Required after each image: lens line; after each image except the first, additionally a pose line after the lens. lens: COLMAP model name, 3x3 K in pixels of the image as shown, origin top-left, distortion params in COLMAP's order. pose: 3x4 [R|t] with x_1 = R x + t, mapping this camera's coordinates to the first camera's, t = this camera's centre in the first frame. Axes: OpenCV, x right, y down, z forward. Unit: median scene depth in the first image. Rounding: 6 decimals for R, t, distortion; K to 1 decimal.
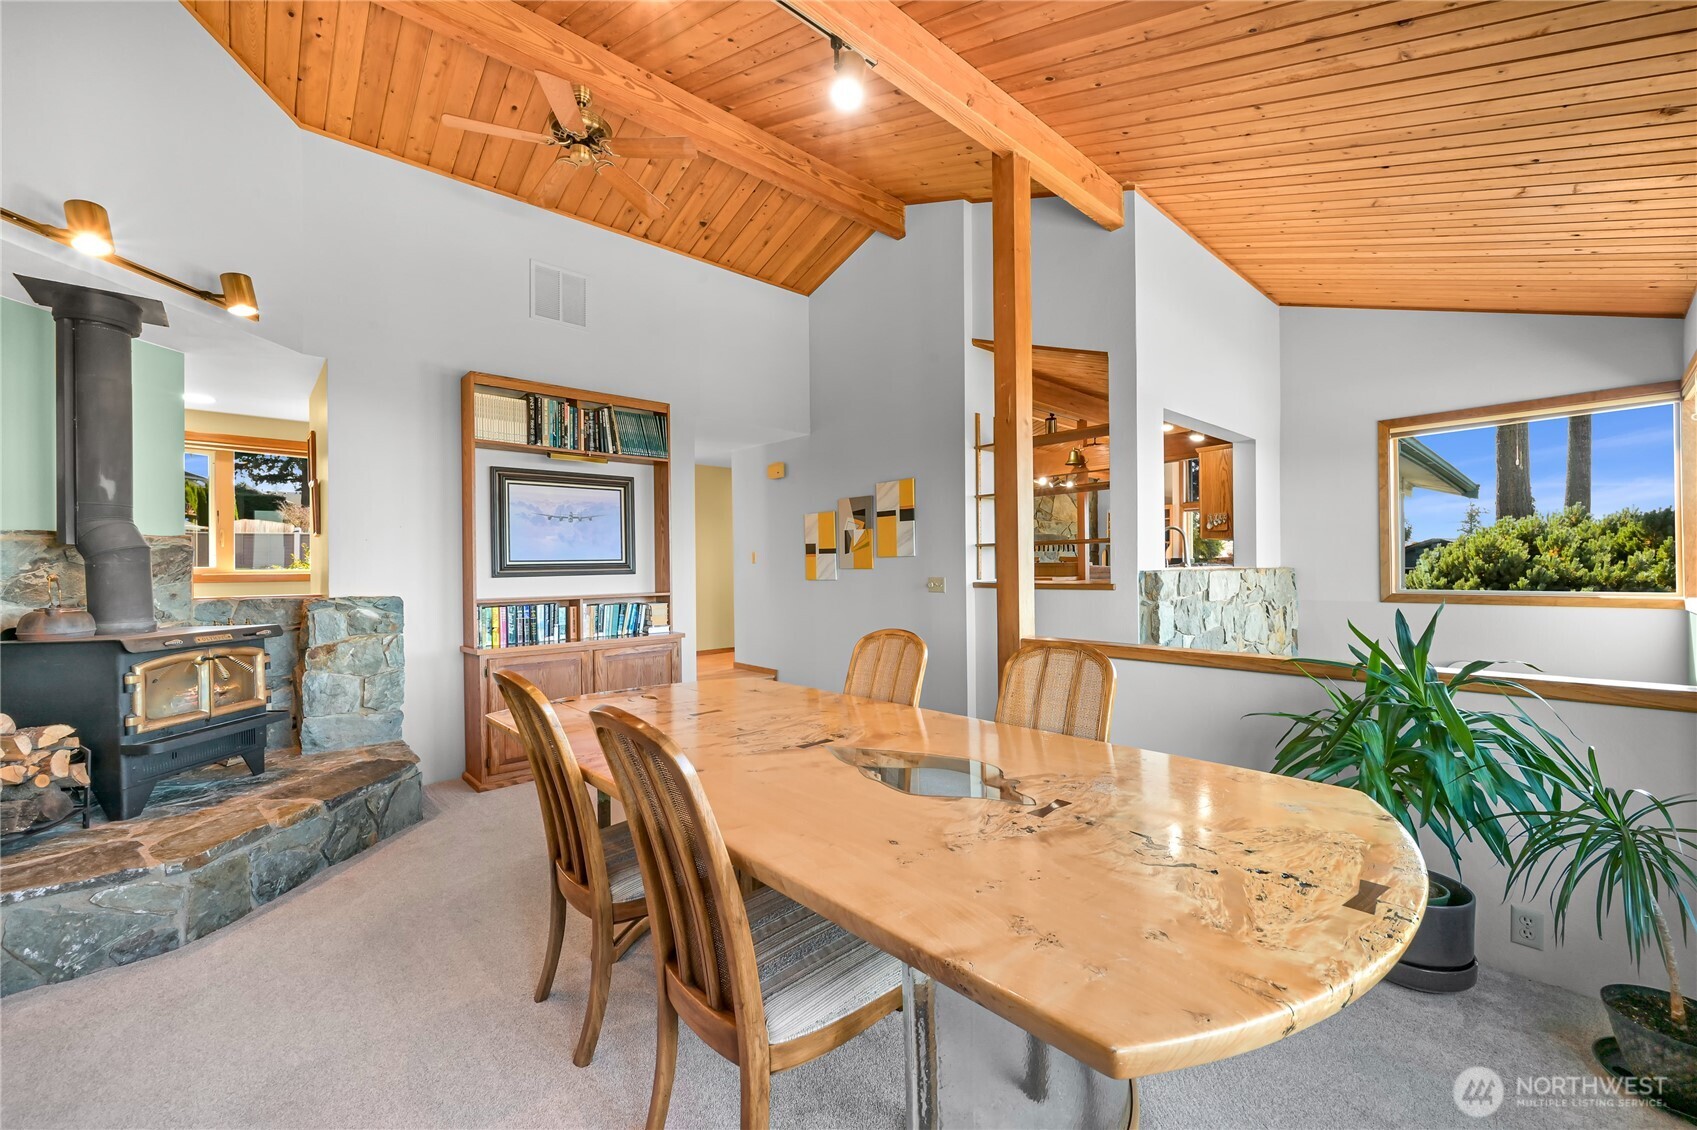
lens RADIAL K [[686.0, 0, 832.0], [0, 686.0, 574.3], [0, 0, 1]] dist [-0.014703, -0.000013]
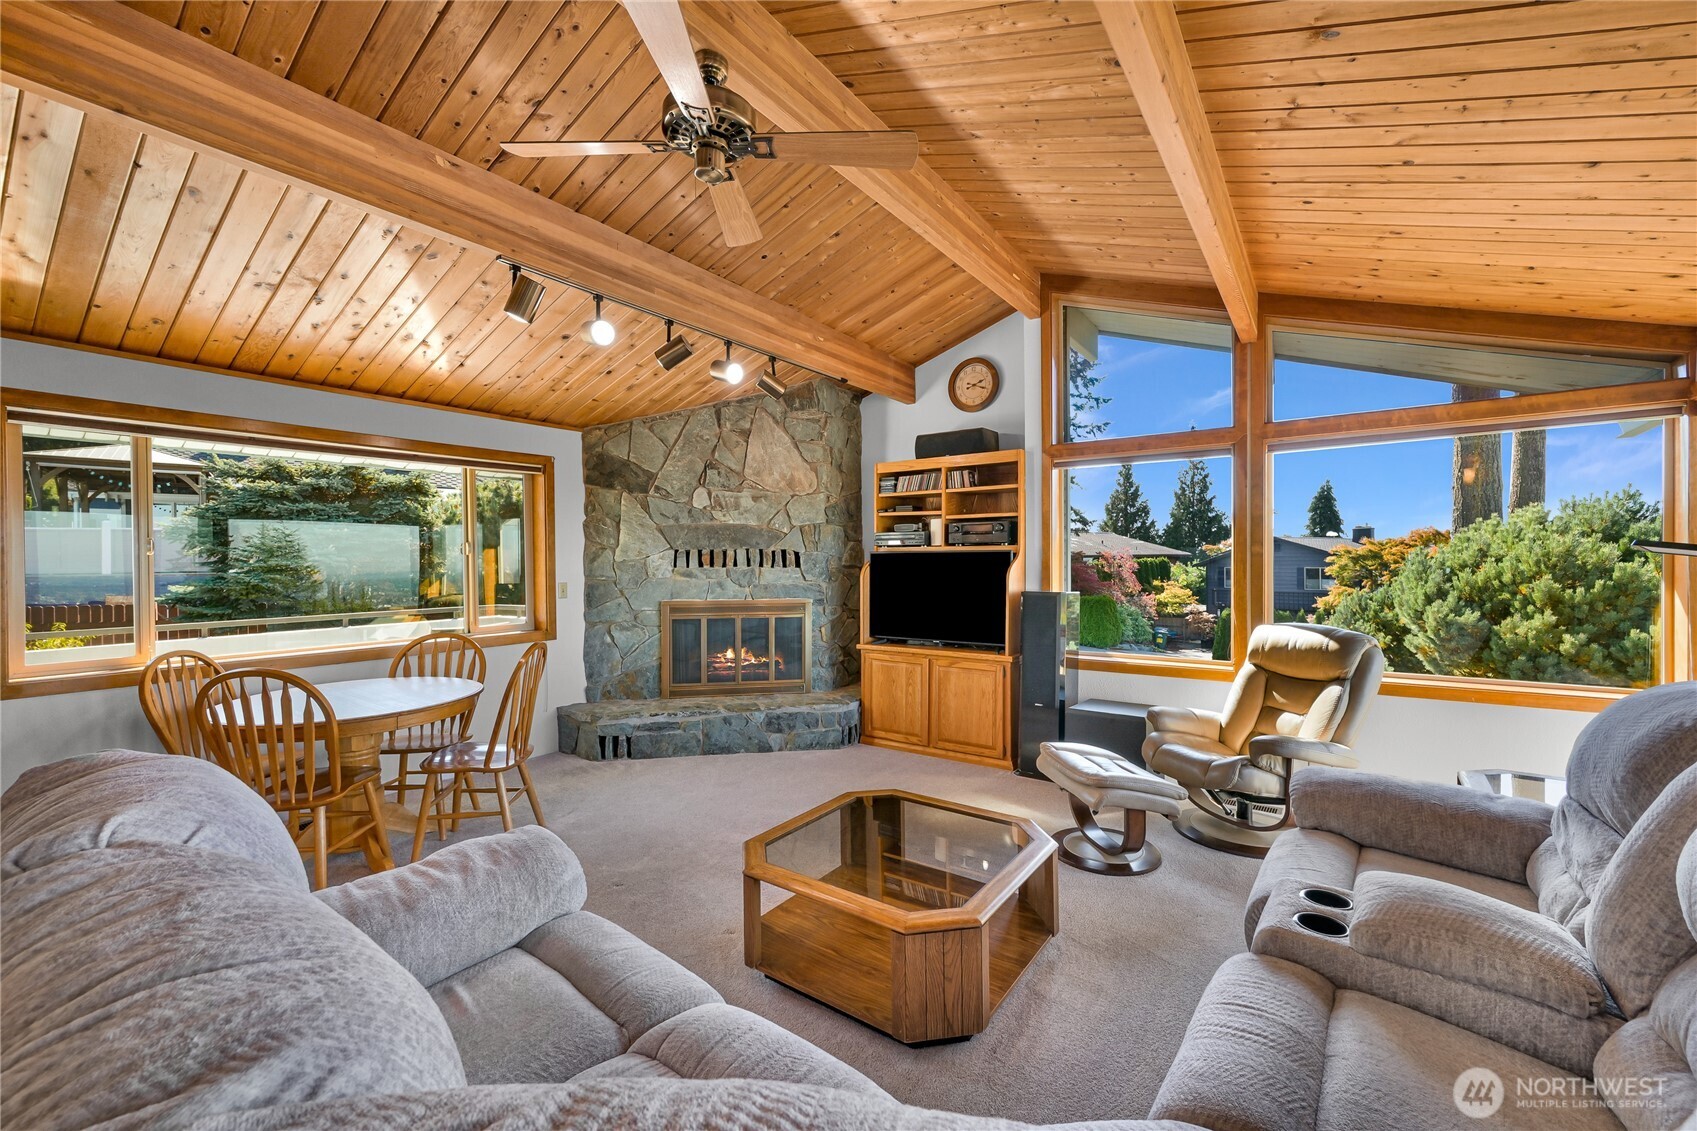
lens RADIAL K [[686.0, 0, 832.0], [0, 686.0, 574.8], [0, 0, 1]] dist [-0.014703, -0.000013]
pose [[0.979793, -0.003944, 0.199973, 0.291044], [0.001853, 0.999942, 0.010642, -0.033139], [-0.200003, -0.010057, 0.979744, 0.595121]]
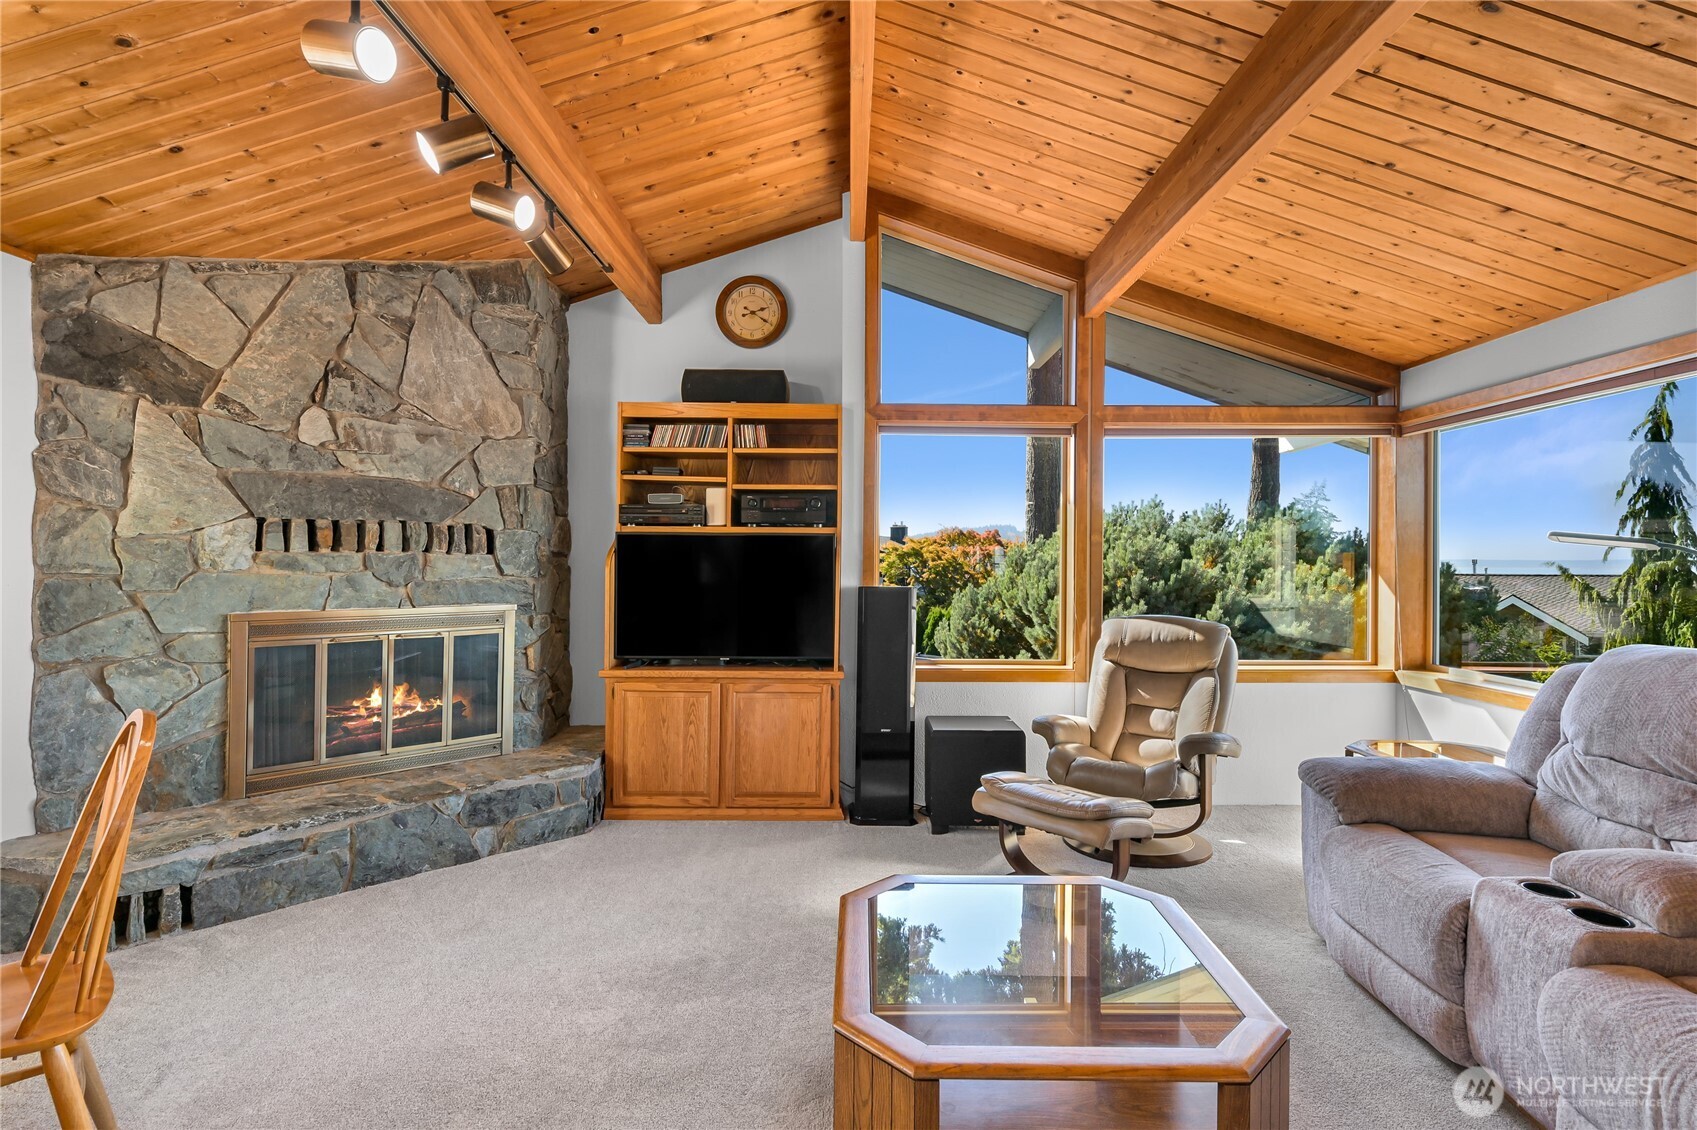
lens RADIAL K [[848.0, 0, 848.5], [0, 848.0, 565.0], [0, 0, 1]] dist [-0.002192, -0.000614]
pose [[0.669628, 0.002204, 0.742693, 0.208343], [-0.003836, 0.999993, 0.000492, -0.029759], [-0.742687, -0.003179, 0.669631, 0.690153]]
